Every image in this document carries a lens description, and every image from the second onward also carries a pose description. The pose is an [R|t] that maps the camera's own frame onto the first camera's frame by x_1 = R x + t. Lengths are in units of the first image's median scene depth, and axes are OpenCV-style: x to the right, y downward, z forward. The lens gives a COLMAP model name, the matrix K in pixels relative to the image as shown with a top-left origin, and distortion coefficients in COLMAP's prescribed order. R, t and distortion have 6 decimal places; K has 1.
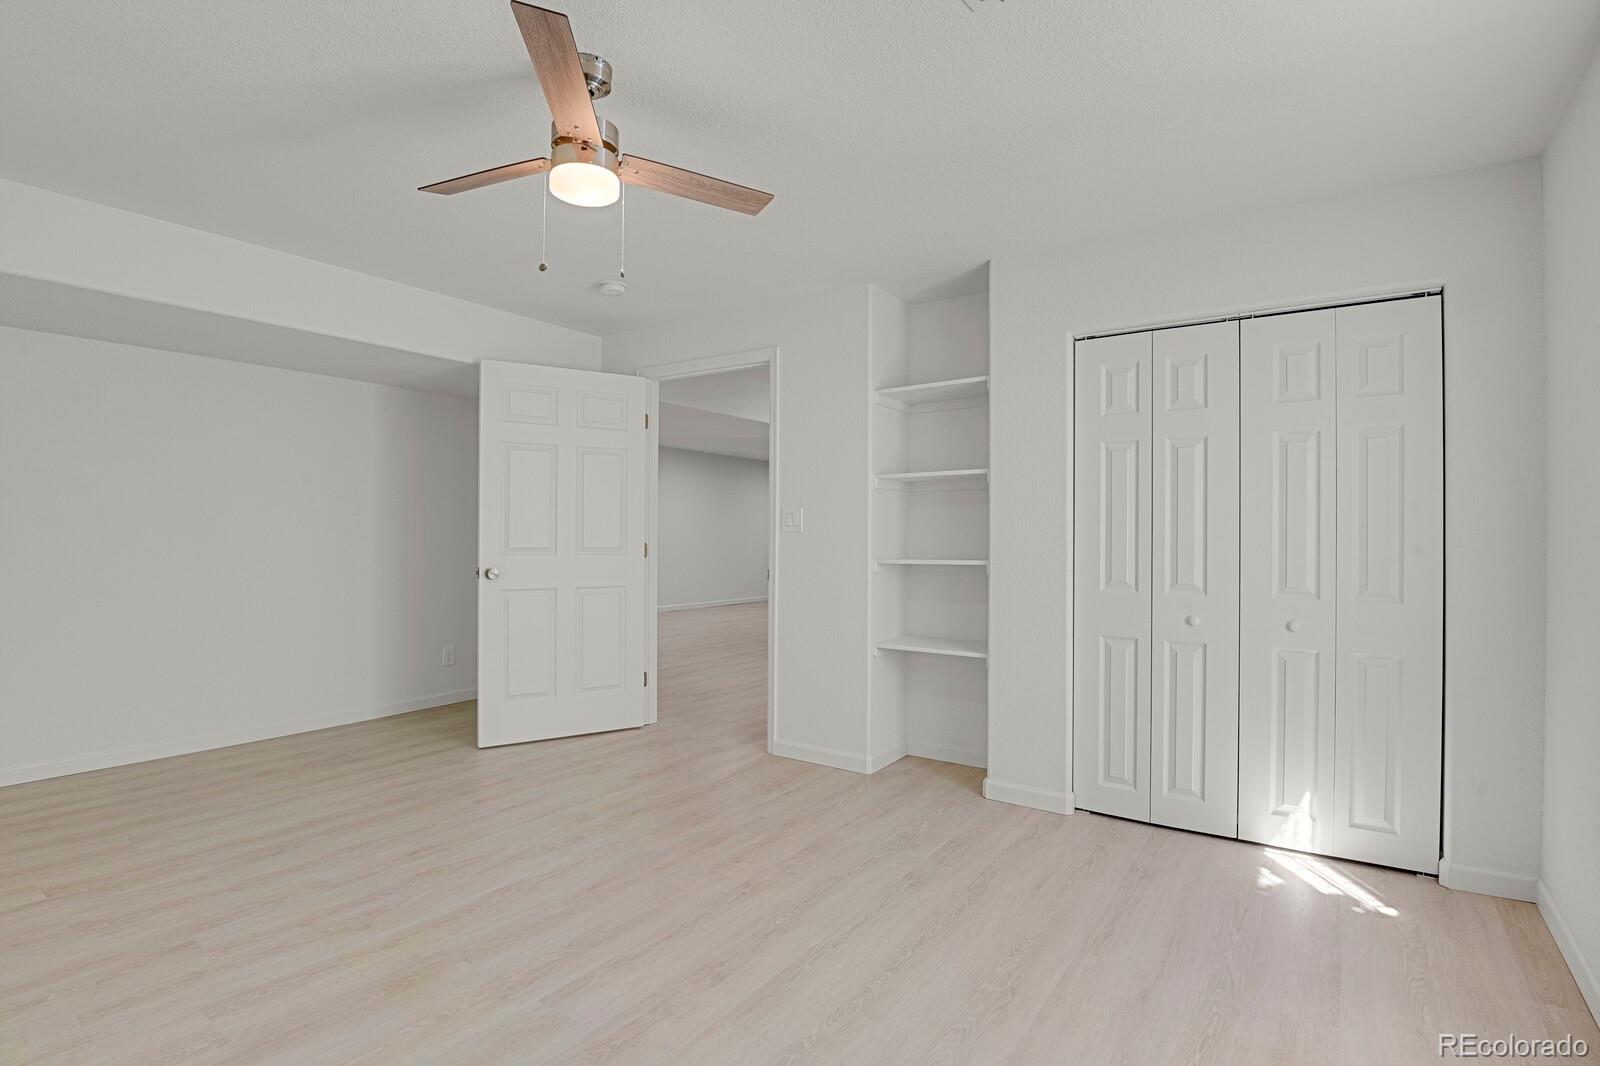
lens RADIAL K [[788.5, 0, 800.0], [0, 788.5, 533.0], [0, 0, 1]] dist [-0.029390, -0.001524]
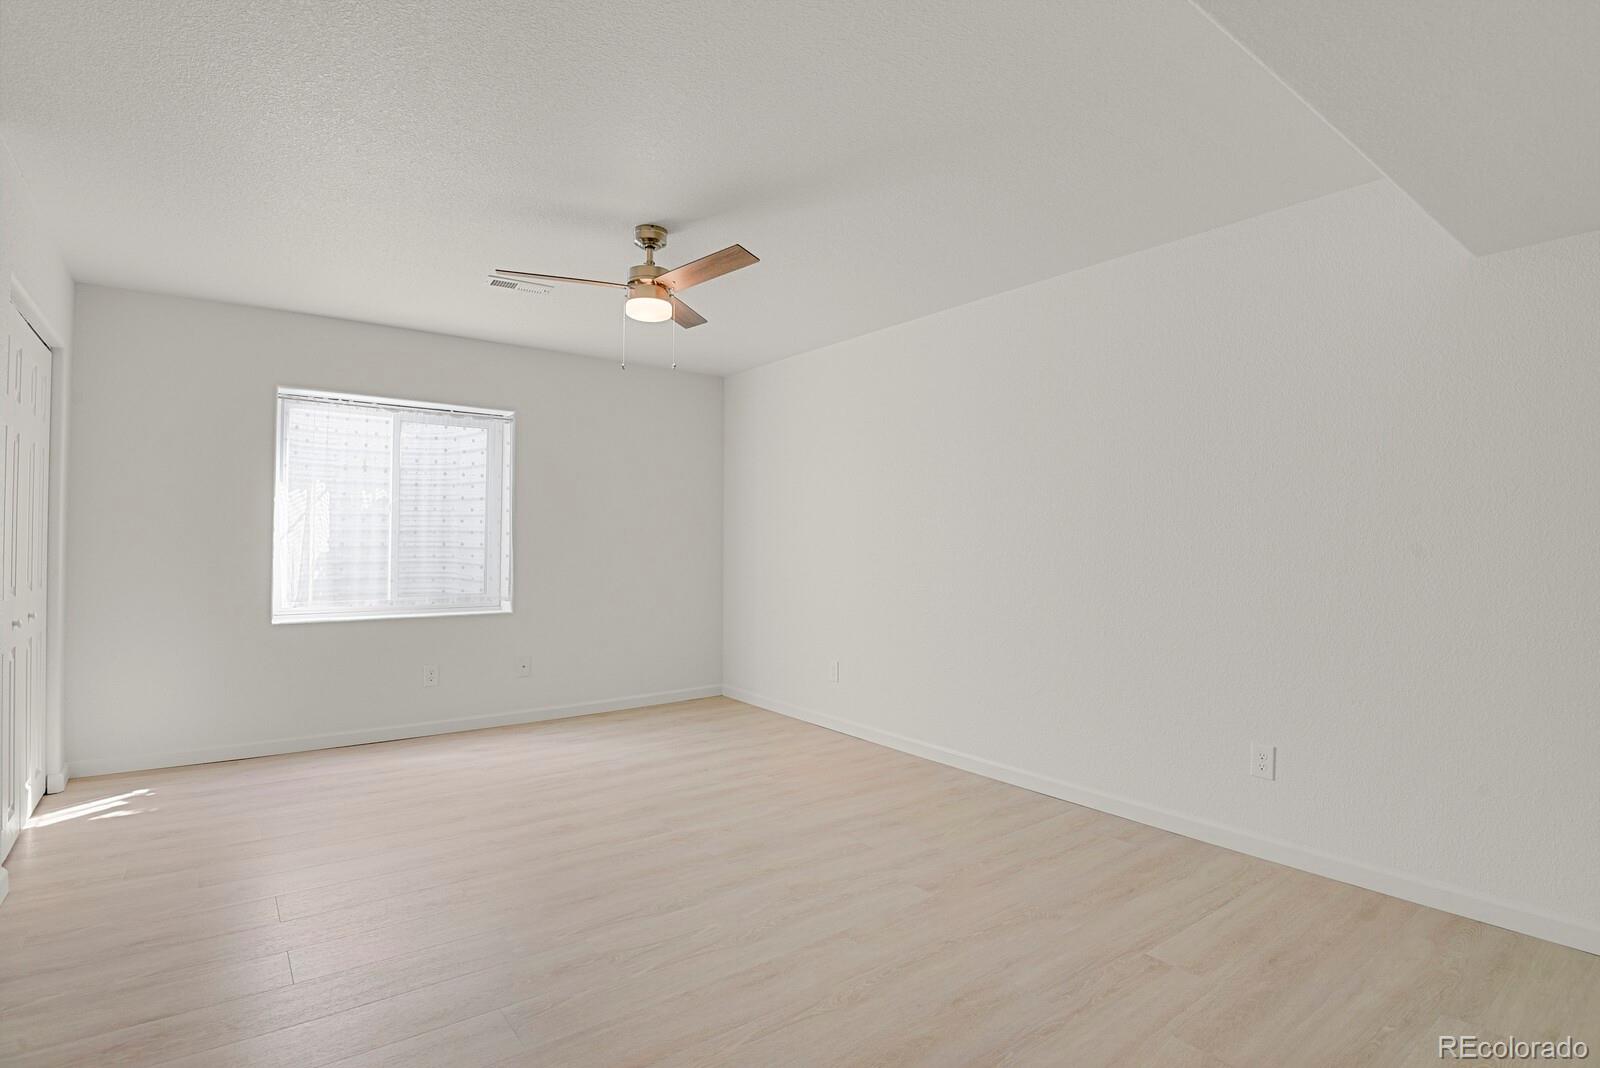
lens RADIAL K [[788.5, 0, 800.0], [0, 788.5, 534.0], [0, 0, 1]] dist [-0.029390, -0.001524]
pose [[-0.952041, -0.011118, 0.305767, -0.826558], [-0.014000, 0.999876, -0.007234, -0.006846], [-0.305649, -0.011168, -0.952079, 1.895997]]
